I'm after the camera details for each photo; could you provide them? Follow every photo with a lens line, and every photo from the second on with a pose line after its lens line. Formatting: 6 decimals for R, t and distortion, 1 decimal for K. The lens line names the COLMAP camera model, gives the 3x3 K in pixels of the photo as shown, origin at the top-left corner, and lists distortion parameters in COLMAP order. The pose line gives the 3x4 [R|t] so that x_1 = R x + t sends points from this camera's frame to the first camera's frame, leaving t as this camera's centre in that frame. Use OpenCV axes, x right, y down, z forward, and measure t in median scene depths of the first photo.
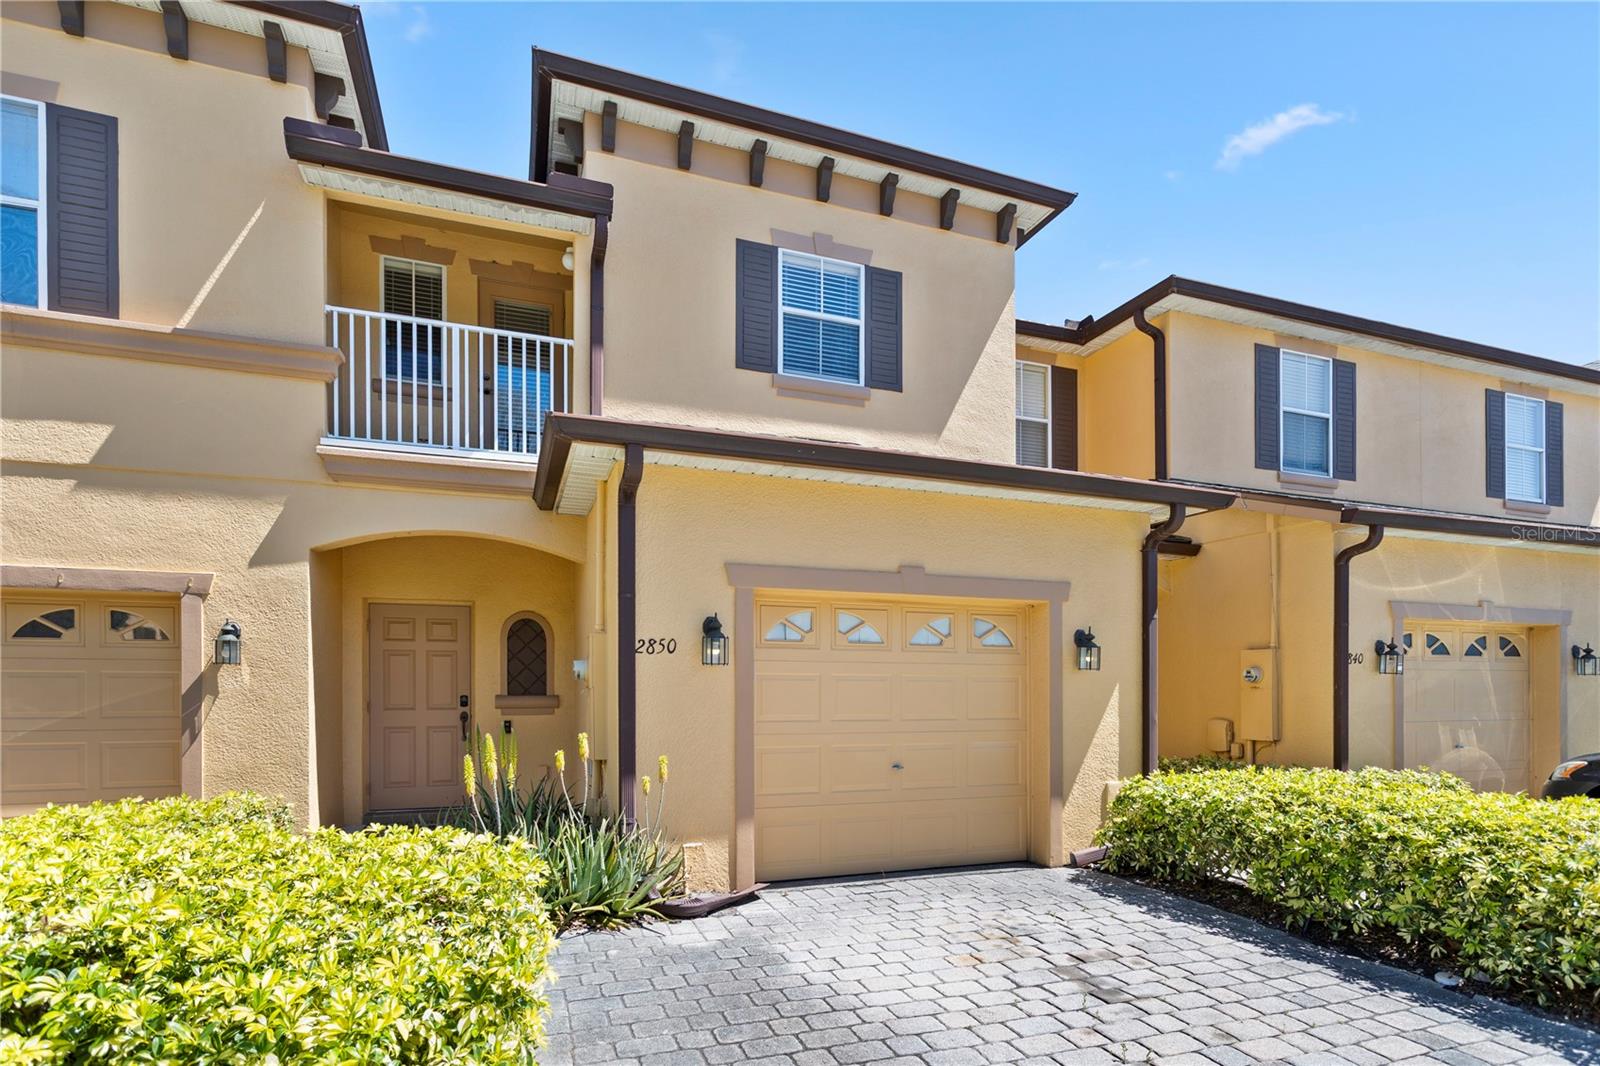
lens RADIAL K [[795.0, 0, 823.0], [0, 795.0, 697.1], [0, 0, 1]] dist [-0.000378, 0.001671]
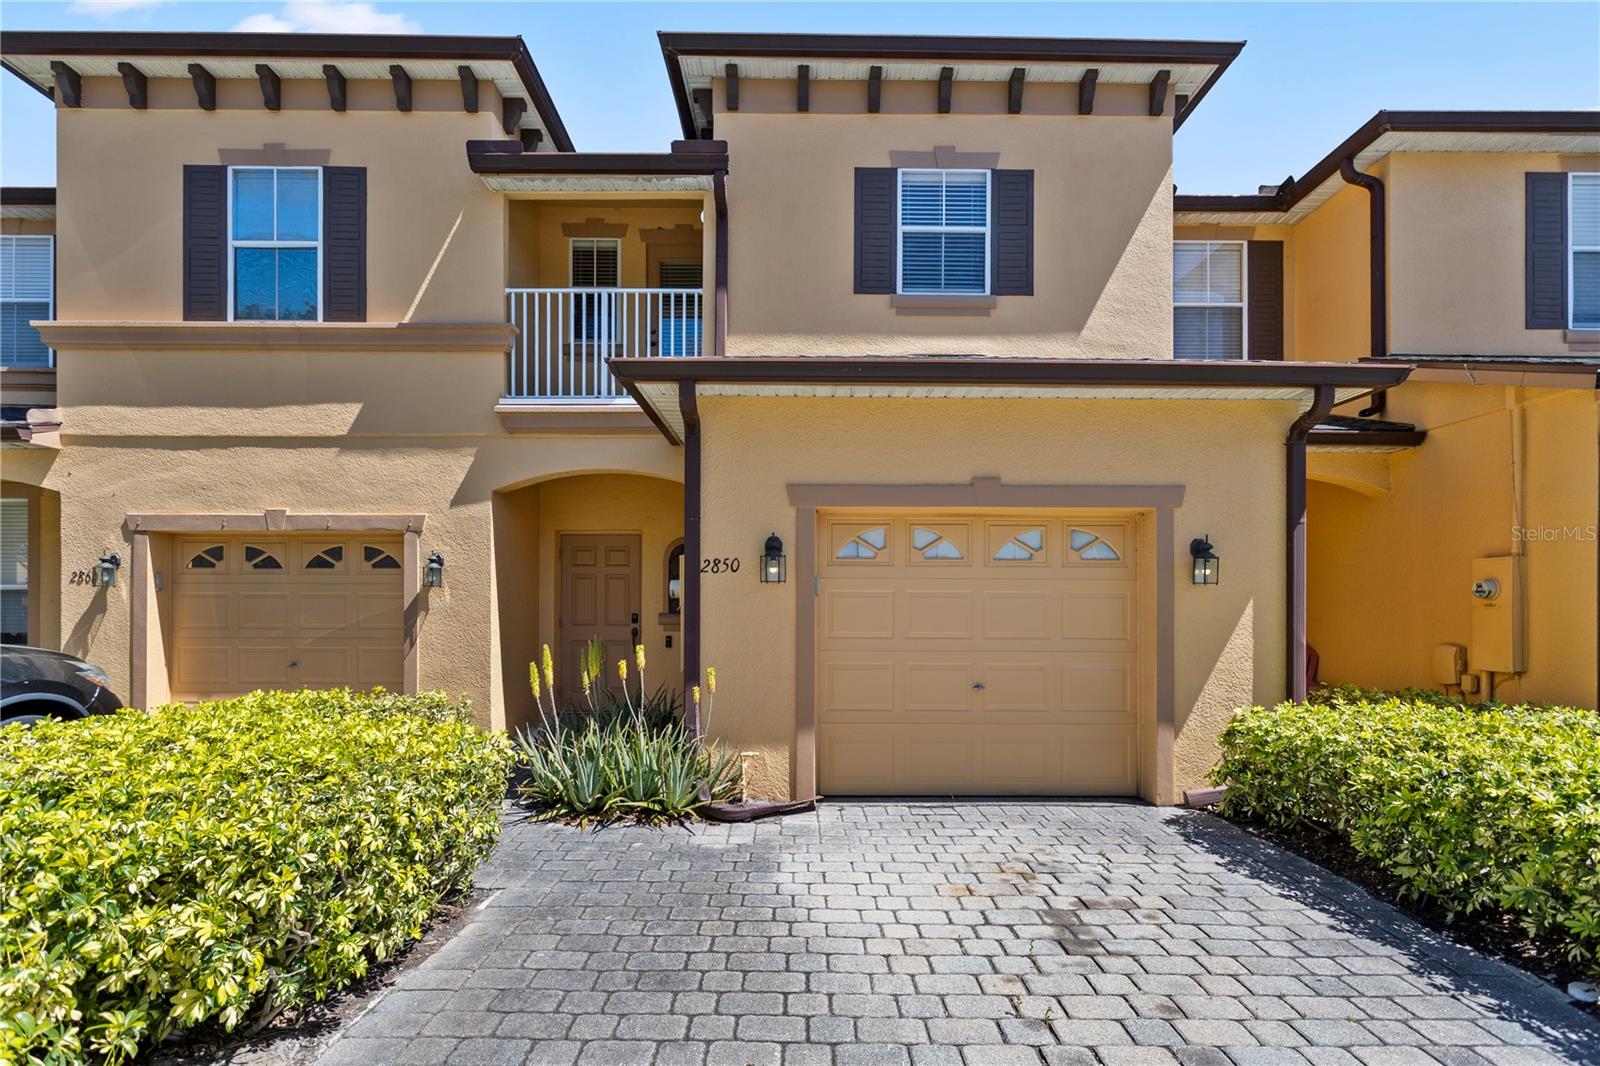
lens RADIAL K [[781.4, 0, 808.7], [0, 781.4, 615.2], [0, 0, 1]] dist [0.001200, 0.000207]
pose [[0.942393, 0.002828, -0.334497, 0.194194], [-0.004276, 0.999984, -0.003594, 0.004441], [0.334481, 0.004817, 0.942390, 0.037488]]
